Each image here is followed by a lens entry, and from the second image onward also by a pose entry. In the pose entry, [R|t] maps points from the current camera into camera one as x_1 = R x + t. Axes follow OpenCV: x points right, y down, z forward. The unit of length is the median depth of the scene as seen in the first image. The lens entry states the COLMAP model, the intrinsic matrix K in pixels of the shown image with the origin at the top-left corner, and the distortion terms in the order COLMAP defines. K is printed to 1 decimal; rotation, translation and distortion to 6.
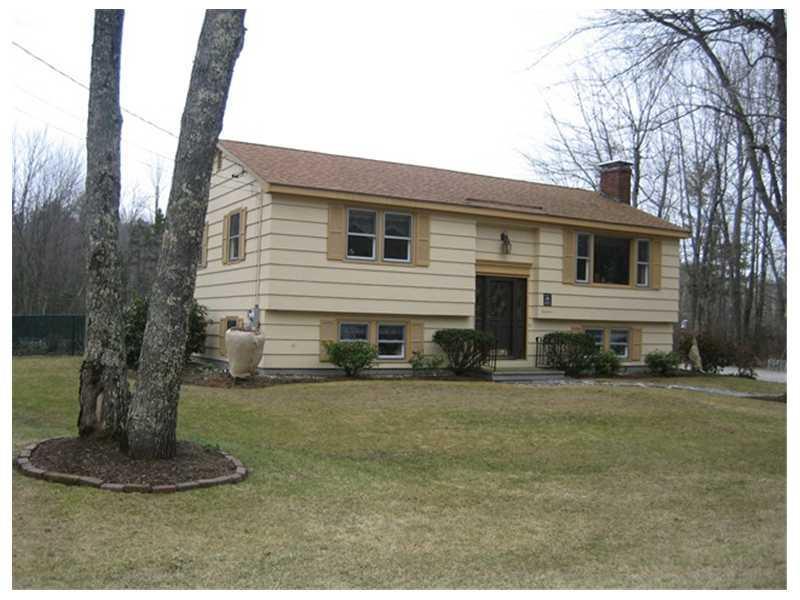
lens RADIAL K [[817.3, 0, 400.0], [0, 817.3, 300.0], [0, 0, 1]] dist [-0.162327, 0.217036]
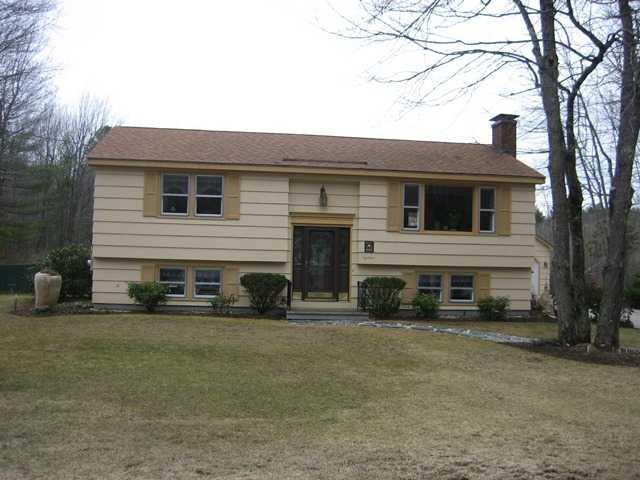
lens RADIAL K [[592.2, 0, 320.0], [0, 592.2, 240.0], [0, 0, 1]] dist [-0.130670, 0.150051]
pose [[0.917202, -0.024366, -0.397676, 0.441478], [0.011076, 0.999302, -0.035684, 0.018340], [0.398268, 0.028325, 0.916832, 0.253851]]
